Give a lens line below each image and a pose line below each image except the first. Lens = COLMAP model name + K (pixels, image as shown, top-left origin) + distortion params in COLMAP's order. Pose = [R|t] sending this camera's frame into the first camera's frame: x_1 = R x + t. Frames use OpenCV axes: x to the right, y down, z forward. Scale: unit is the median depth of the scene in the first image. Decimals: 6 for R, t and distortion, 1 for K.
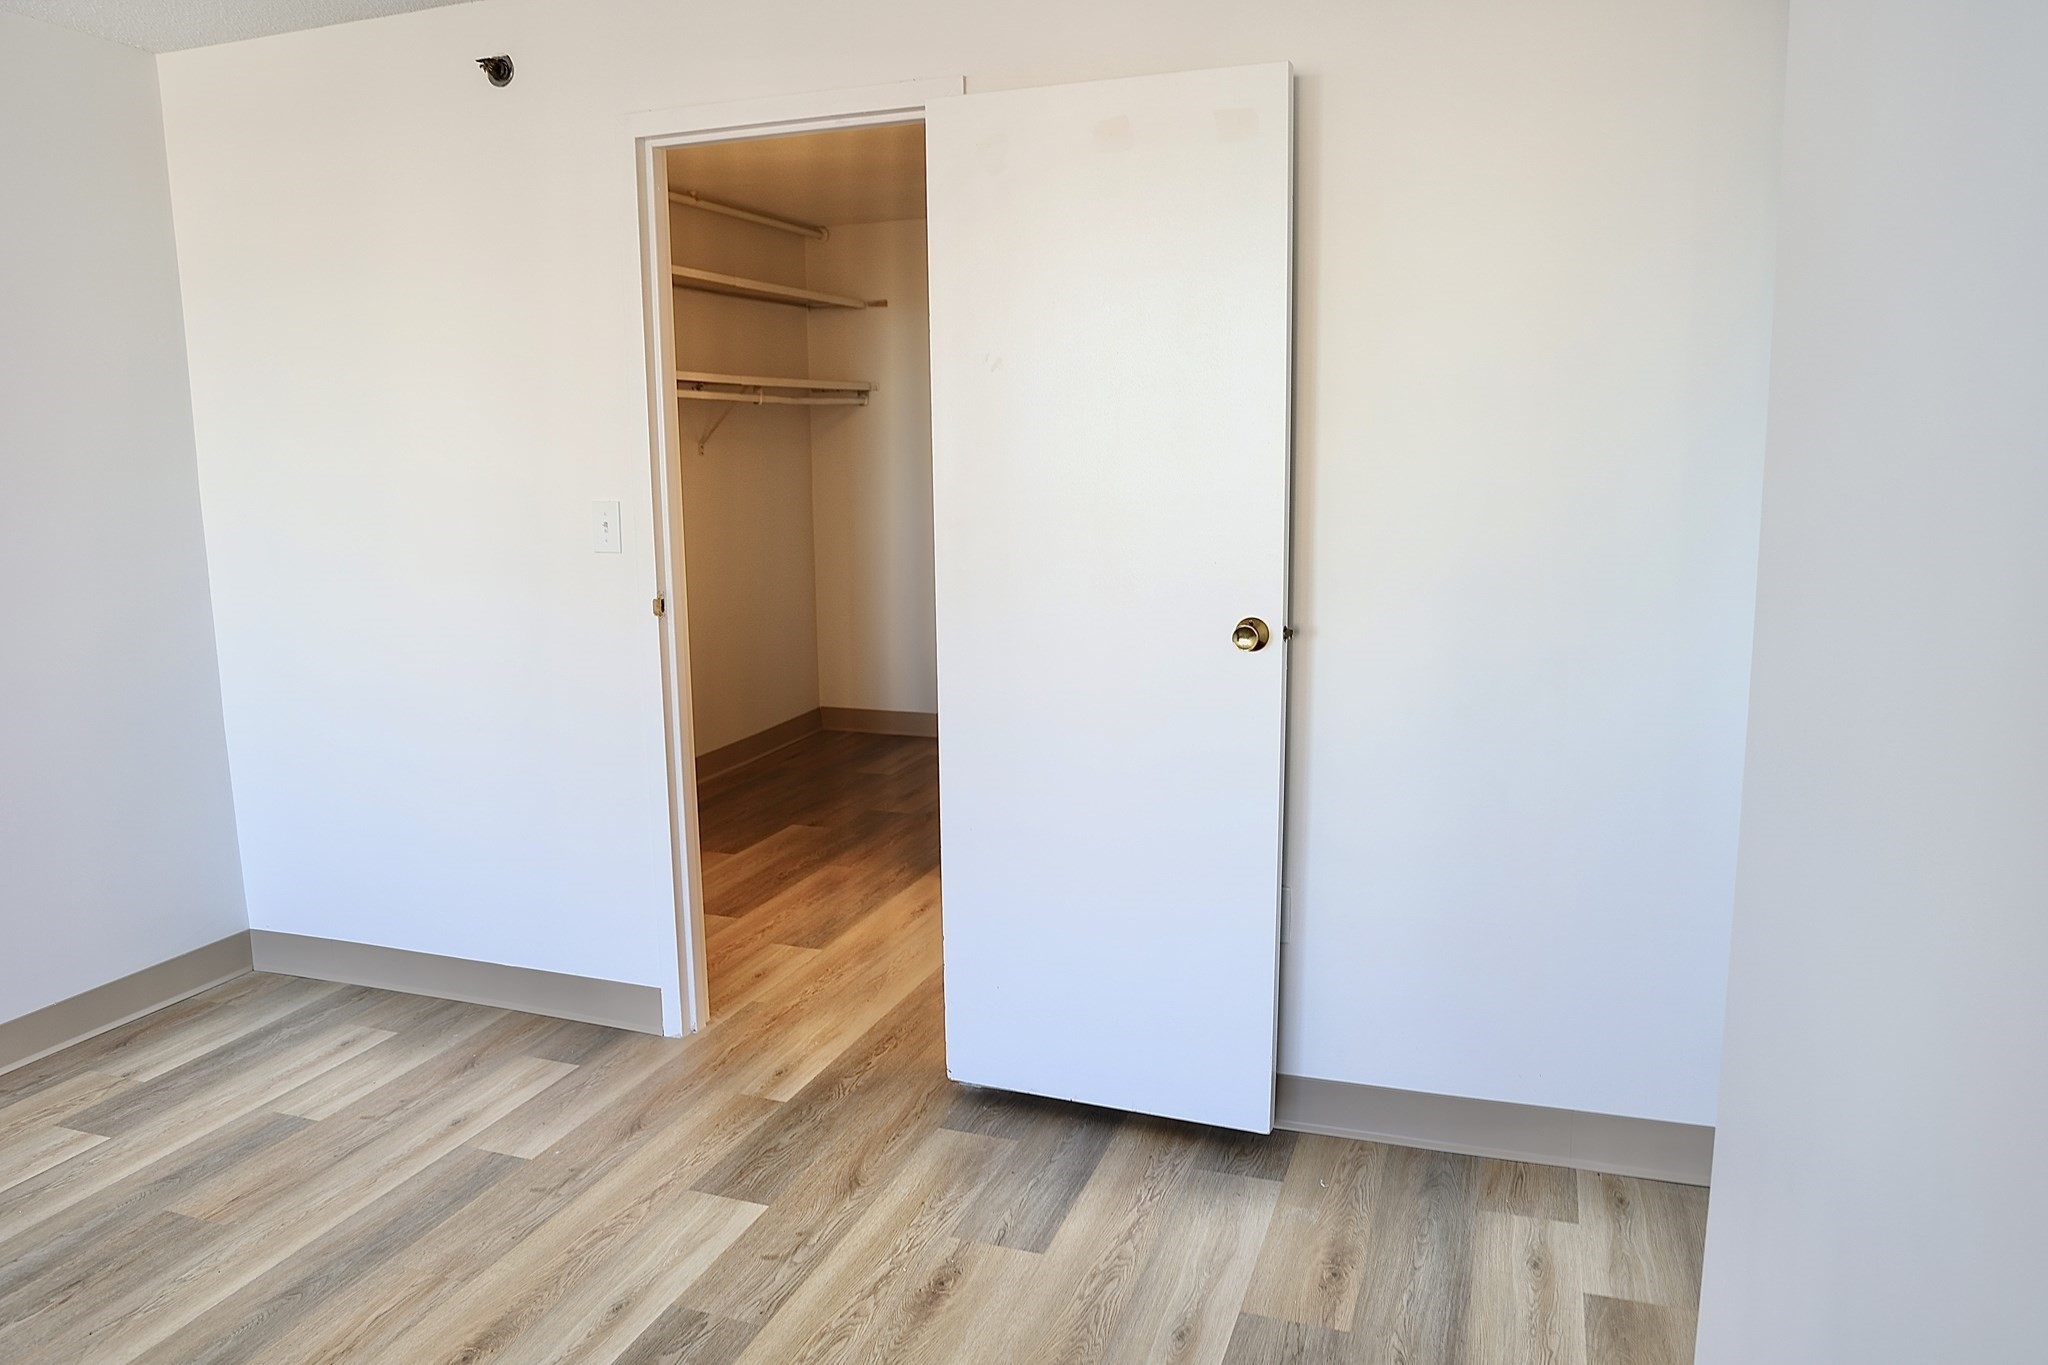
lens RADIAL K [[1412.3, 0, 1023.3], [0, 1412.3, 683.7], [0, 0, 1]] dist [-0.043467, 0.001259]
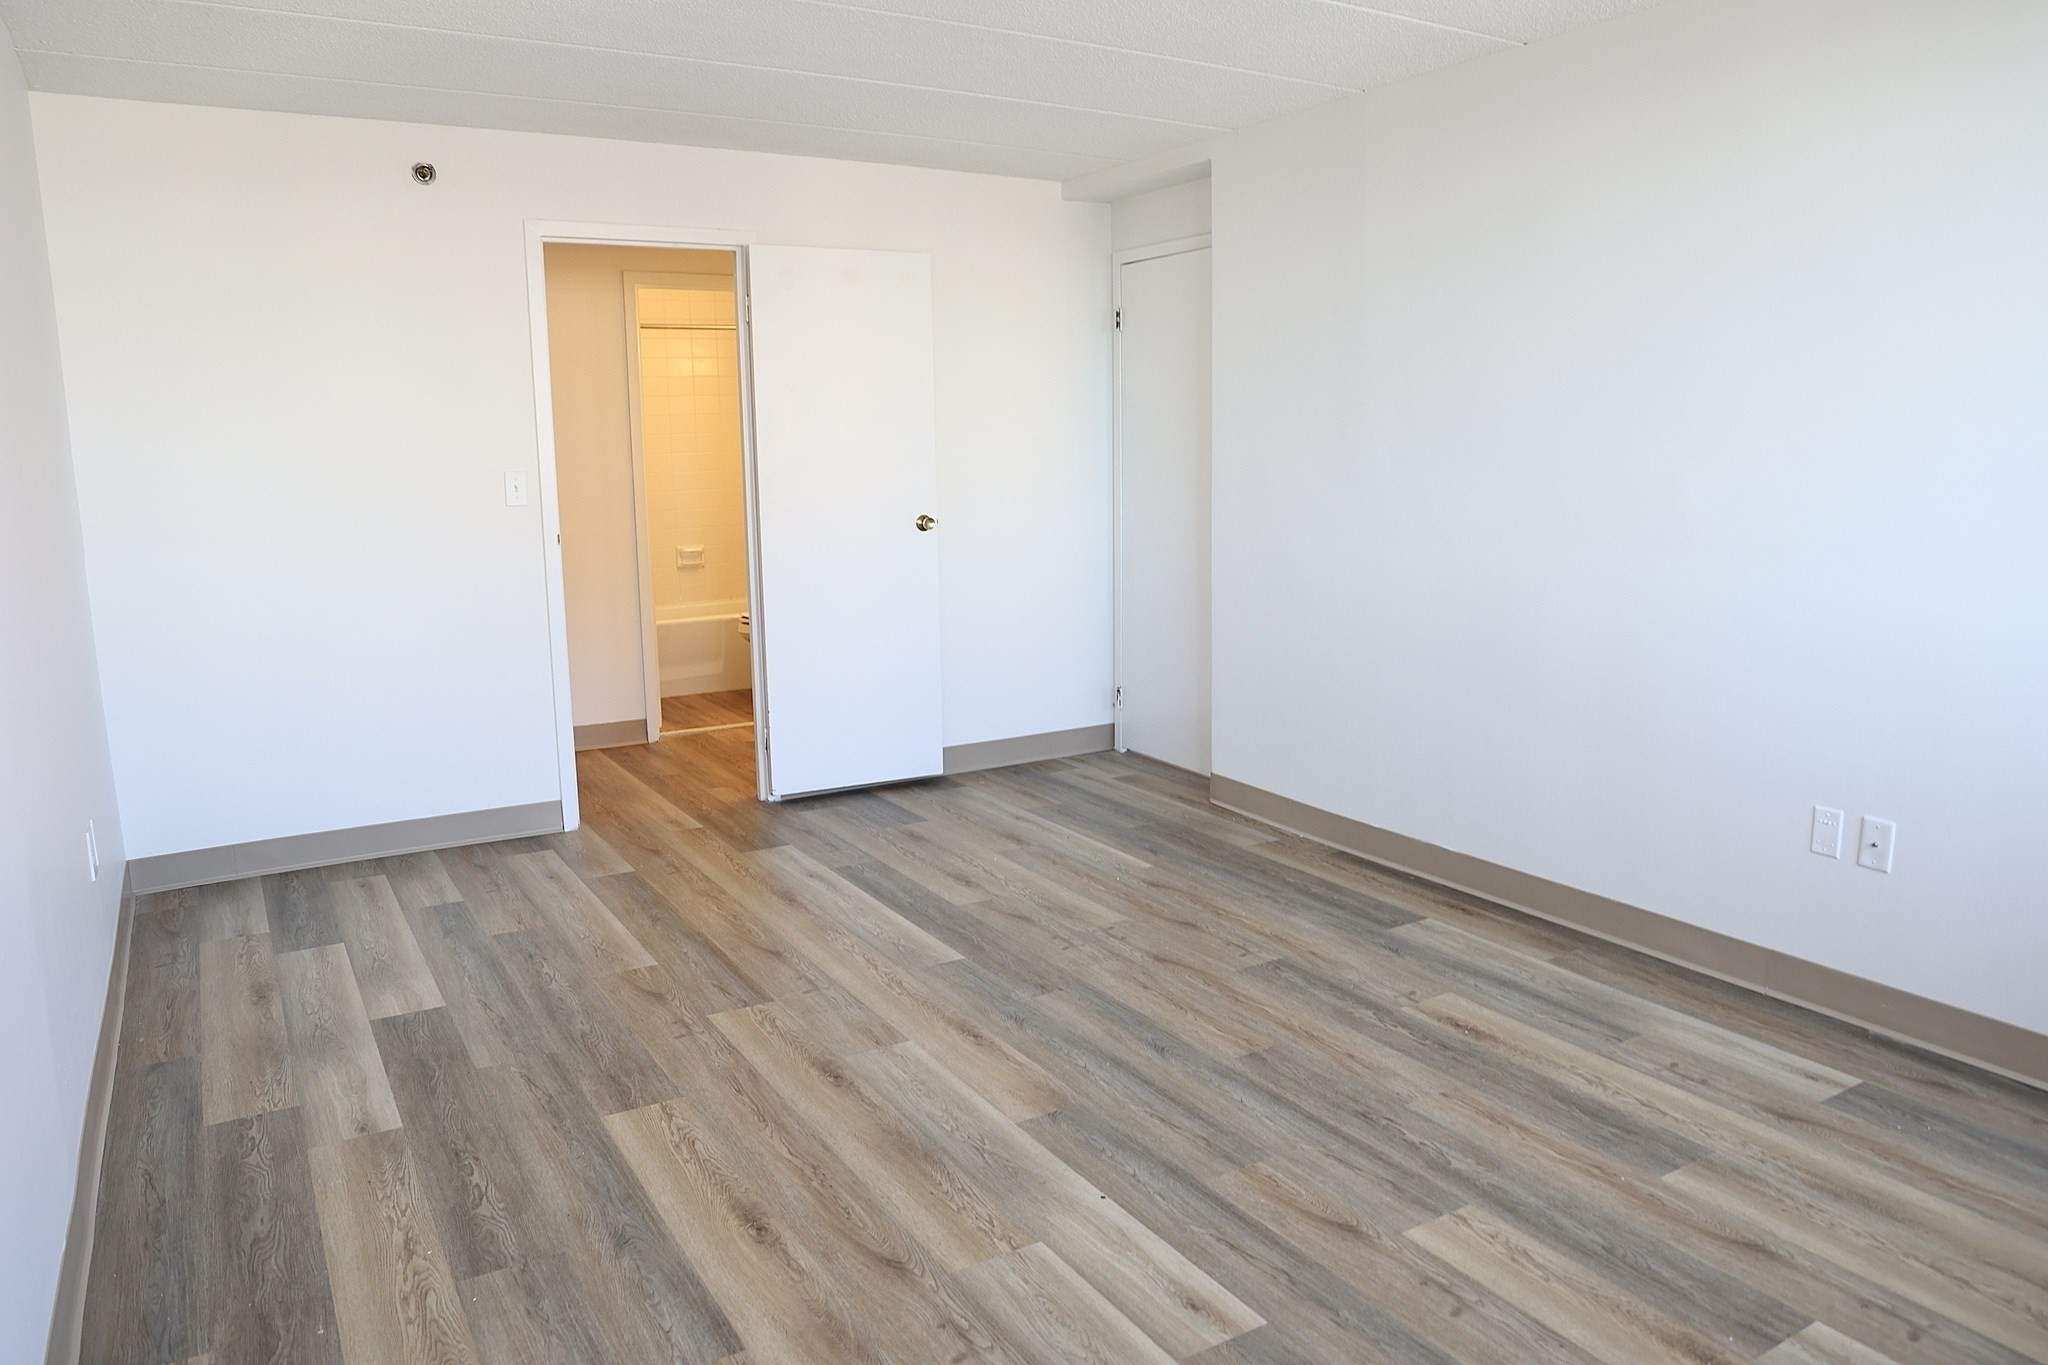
lens RADIAL K [[1412.3, 0, 1022.5], [0, 1412.3, 681.1], [0, 0, 1]] dist [-0.043467, 0.001259]
pose [[0.633102, -0.123424, 0.764165, -1.256789], [0.141985, 0.988973, 0.042101, 0.117720], [-0.760935, 0.081846, 0.643645, -0.391216]]
